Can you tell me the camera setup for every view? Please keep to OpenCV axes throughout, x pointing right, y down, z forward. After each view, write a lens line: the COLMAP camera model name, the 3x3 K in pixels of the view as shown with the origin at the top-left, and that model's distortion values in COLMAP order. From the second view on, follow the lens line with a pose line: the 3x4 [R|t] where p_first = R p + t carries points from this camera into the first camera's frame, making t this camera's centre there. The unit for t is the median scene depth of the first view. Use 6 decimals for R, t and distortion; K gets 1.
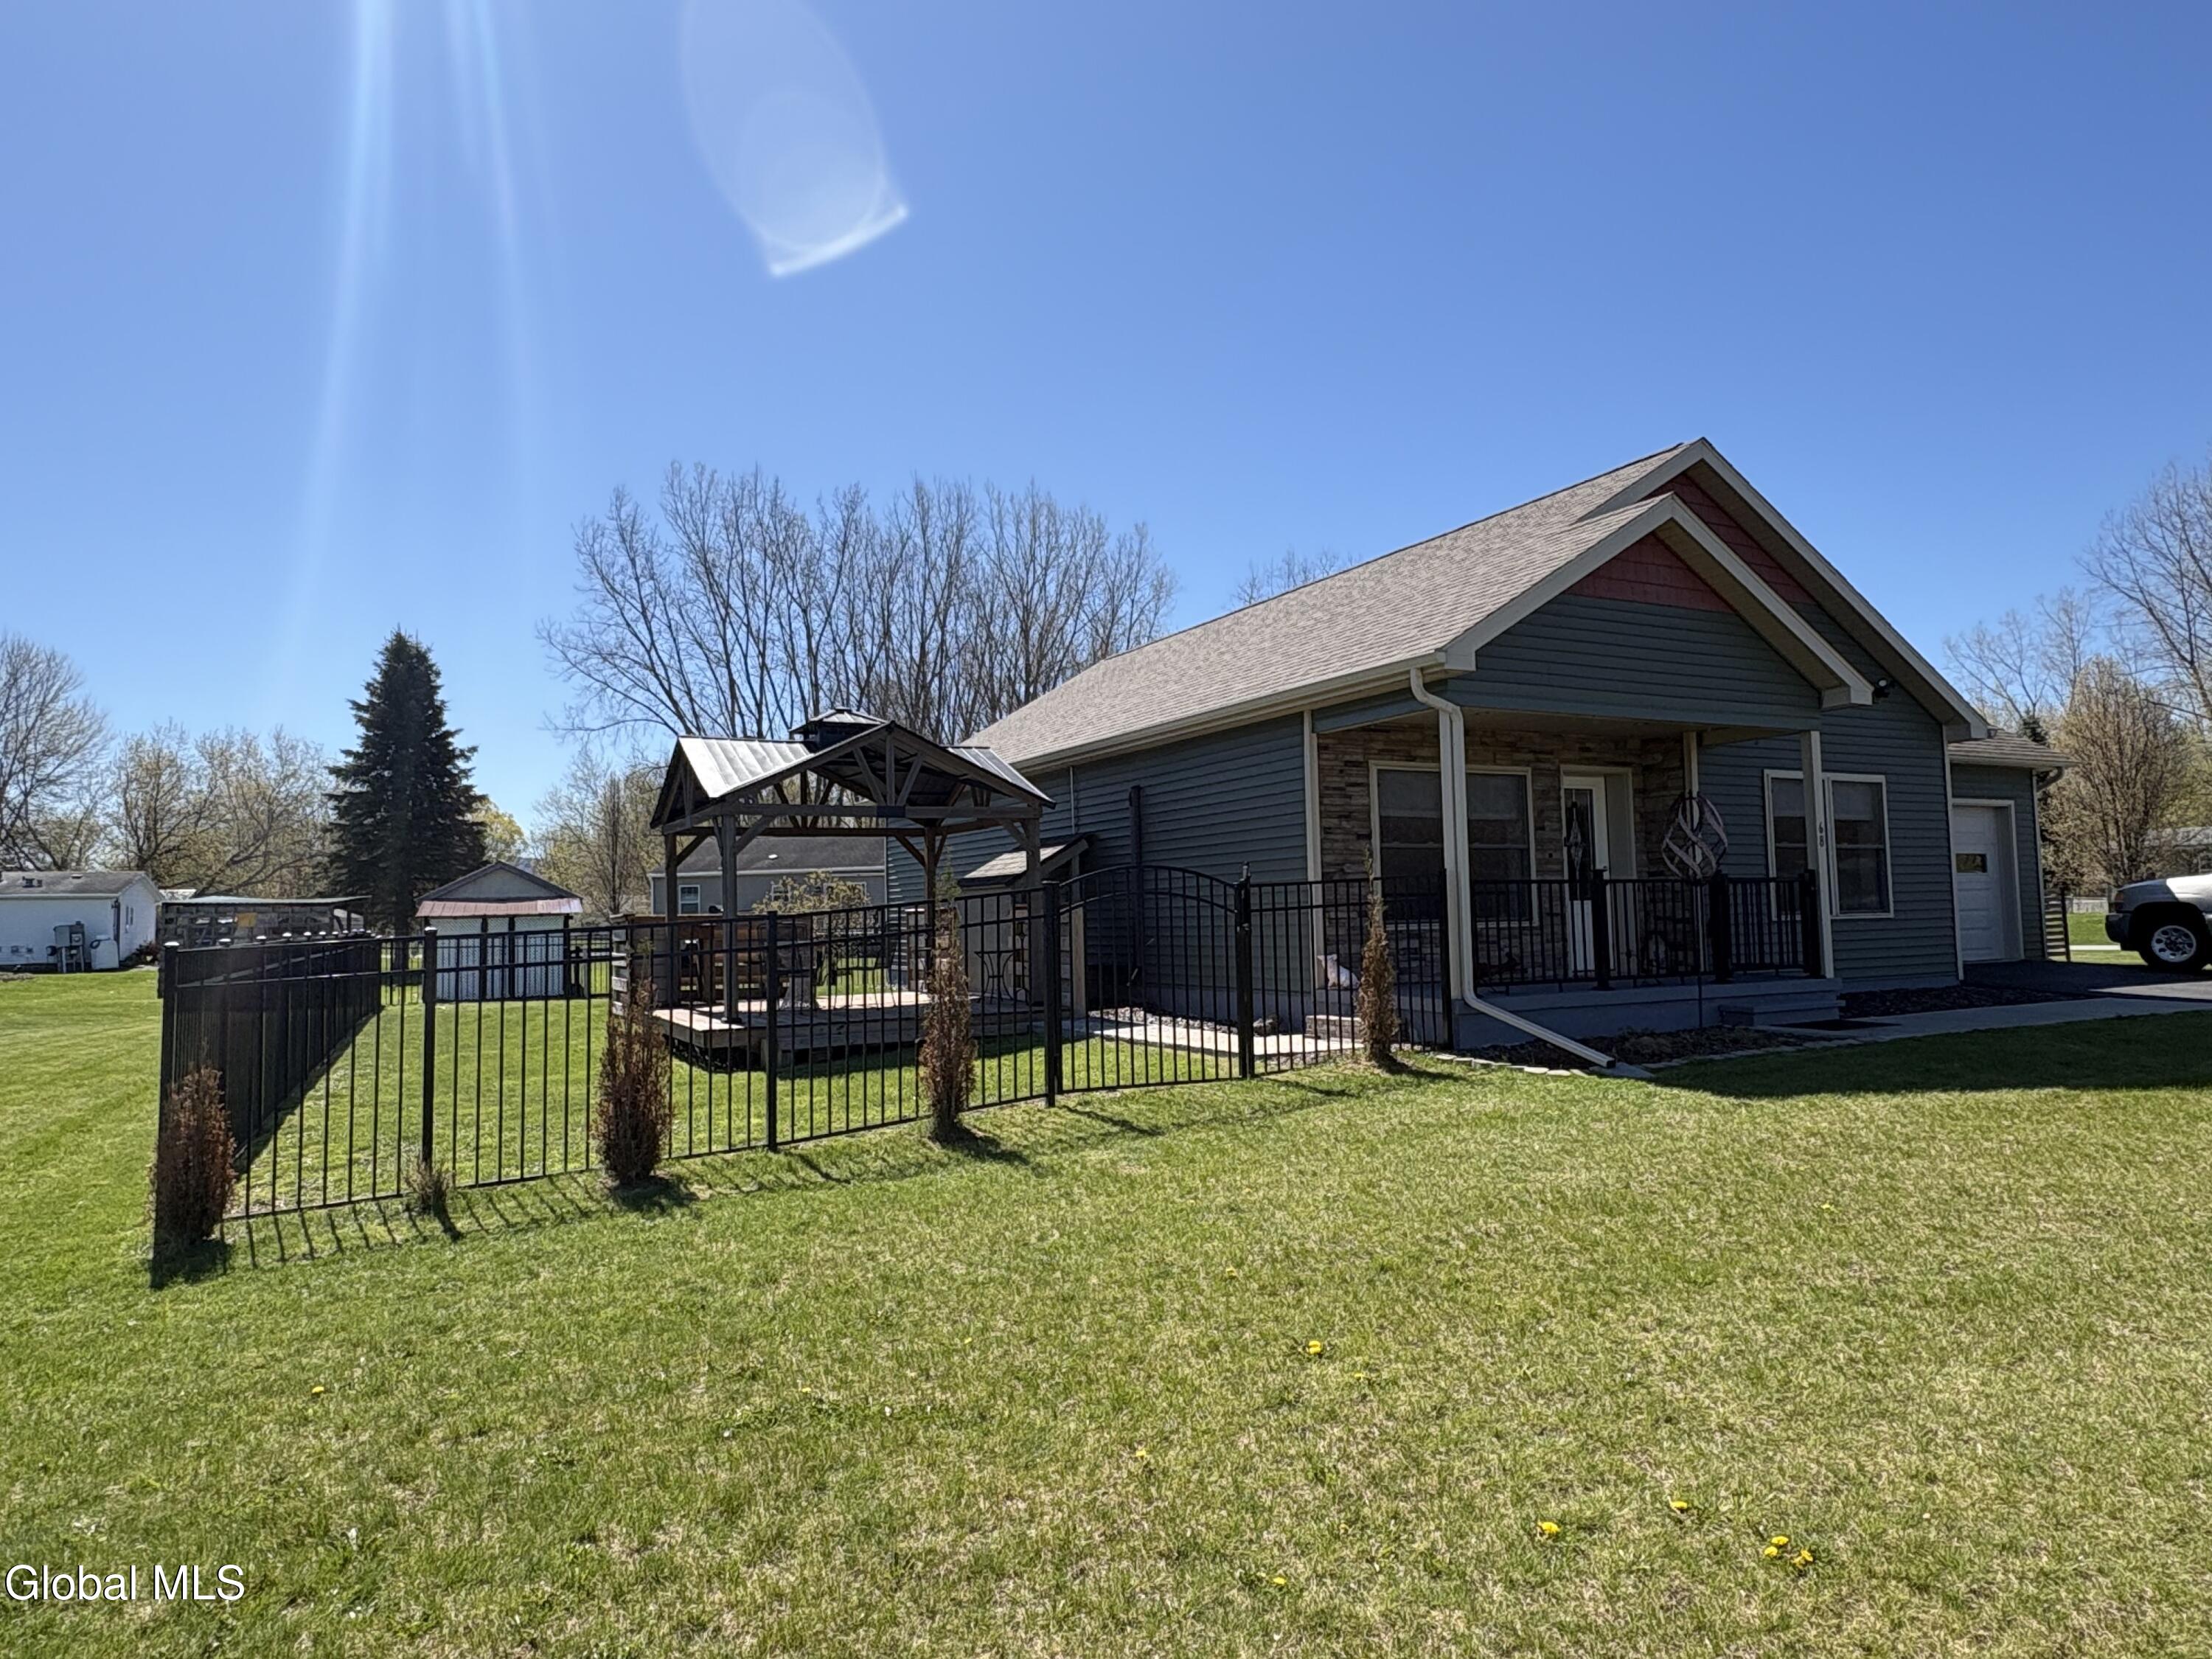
lens RADIAL K [[1397.4, 0, 1106.0], [0, 1397.4, 829.5], [0, 0, 1]] dist [-0.005670, -0.001543]
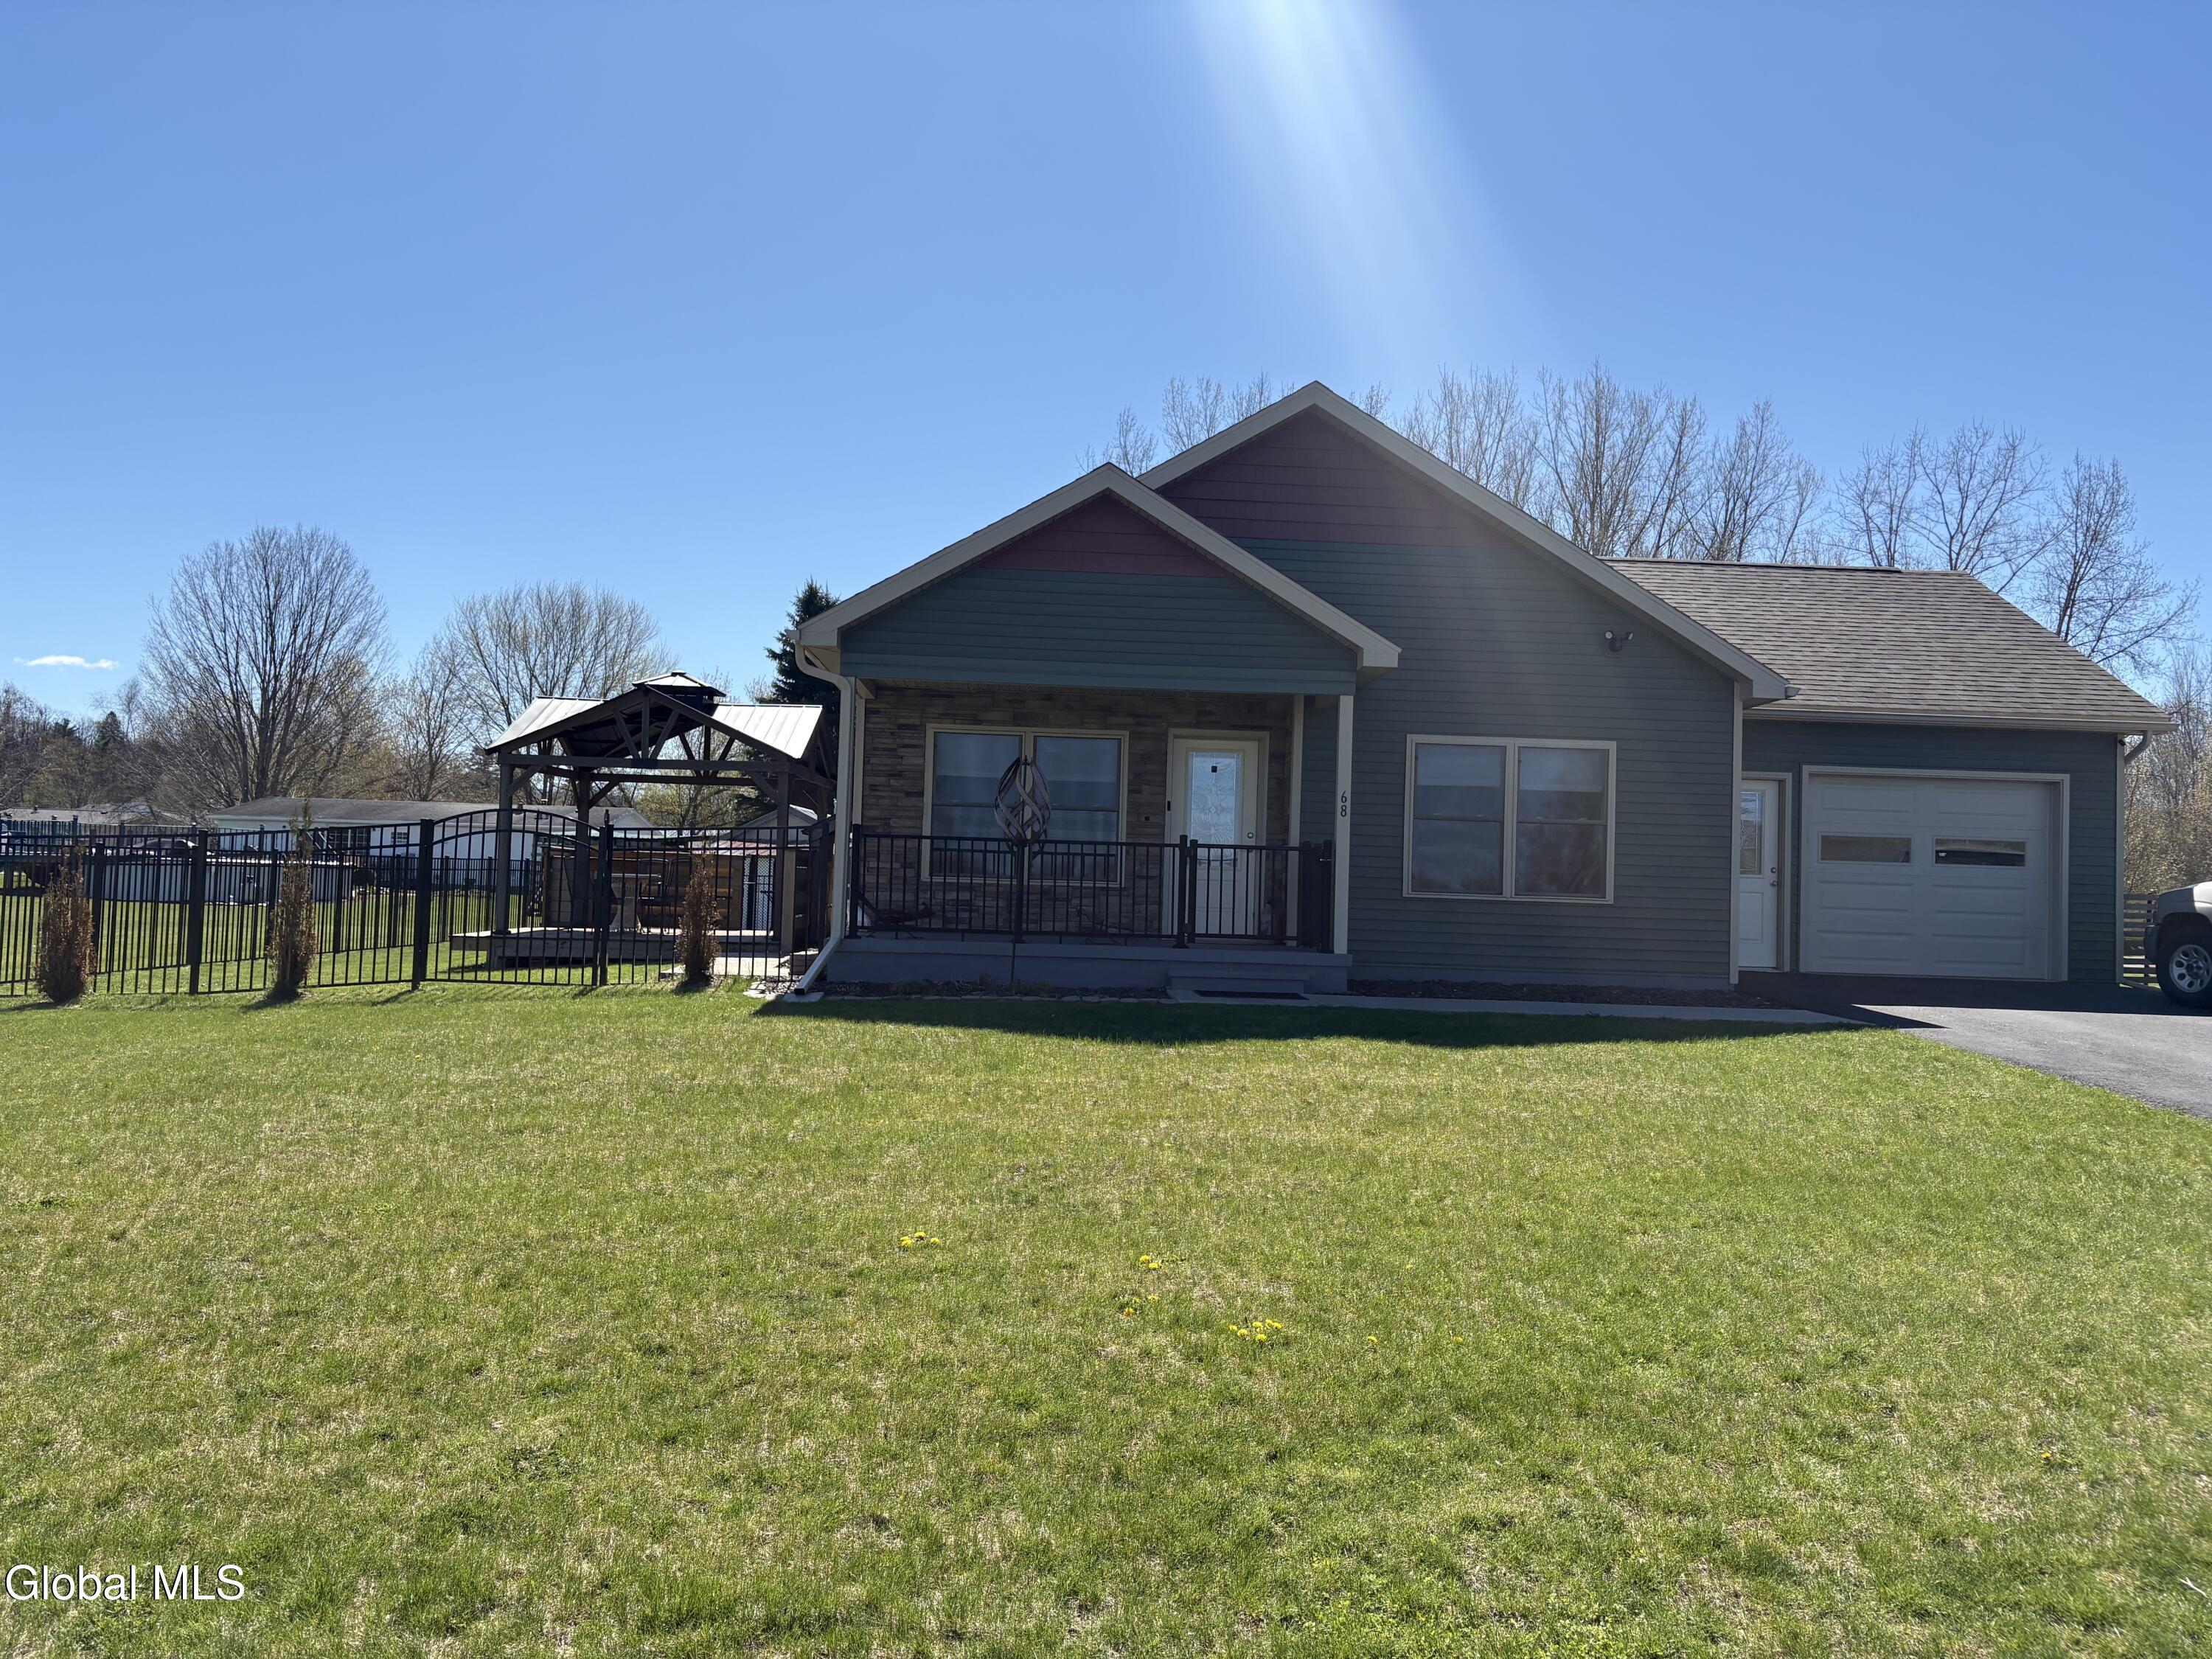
lens RADIAL K [[1665.5, 0, 1106.0], [0, 1665.5, 829.5], [0, 0, 1]] dist [0.055555, -0.000869]
pose [[0.907036, 0.033564, -0.419714, 0.717926], [-0.022863, 0.999273, 0.030502, -0.008462], [0.420432, -0.018071, 0.907144, -0.089538]]
